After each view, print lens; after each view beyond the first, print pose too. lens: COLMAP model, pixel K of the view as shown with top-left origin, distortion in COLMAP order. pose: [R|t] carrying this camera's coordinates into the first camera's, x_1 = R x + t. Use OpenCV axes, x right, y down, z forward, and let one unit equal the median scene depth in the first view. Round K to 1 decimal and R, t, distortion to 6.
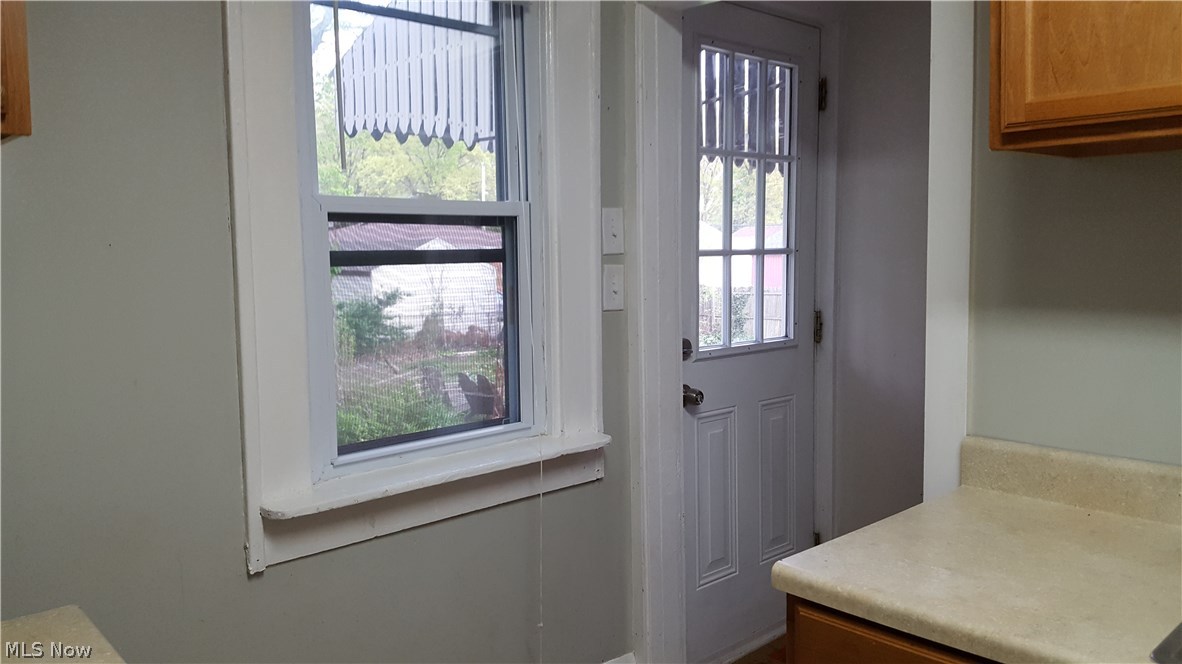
lens RADIAL K [[900.2, 0, 564.6], [0, 900.2, 317.2], [0, 0, 1]] dist [0.164231, -0.003417]
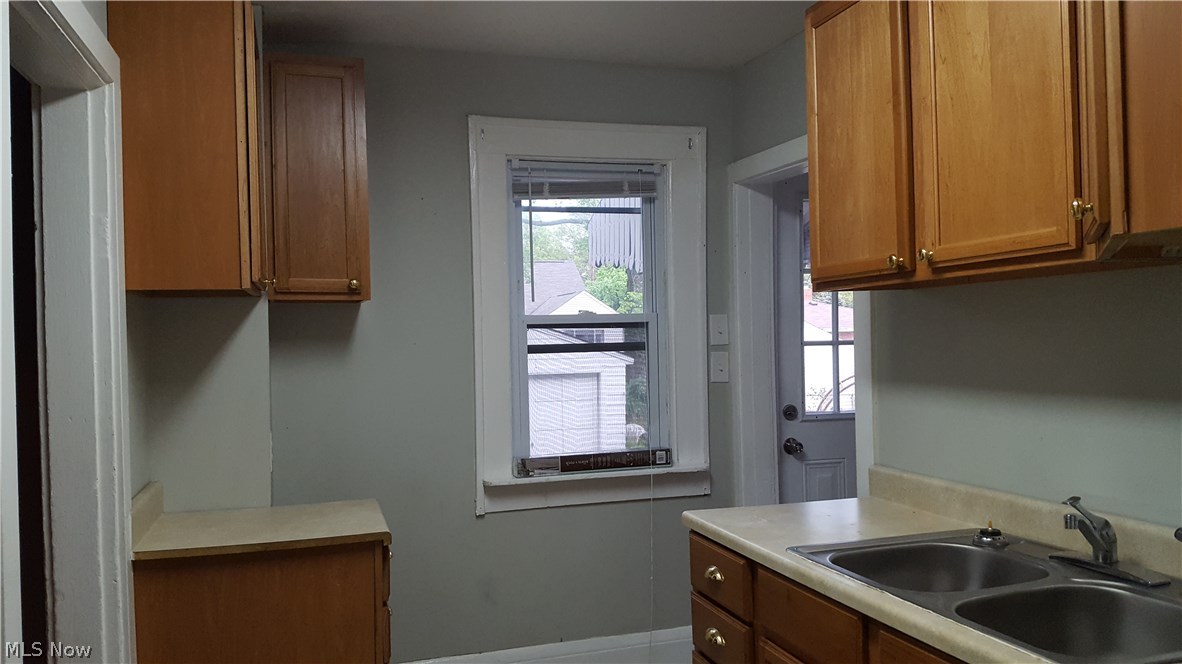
lens RADIAL K [[961.9, 0, 591.0], [0, 961.9, 332.0], [0, 0, 1]] dist [0.475220, 0.000139]
pose [[0.901418, -0.009059, -0.432855, 0.602988], [-0.022668, 0.997422, -0.068081, 0.025894], [0.432356, 0.071182, 0.898889, -0.598610]]
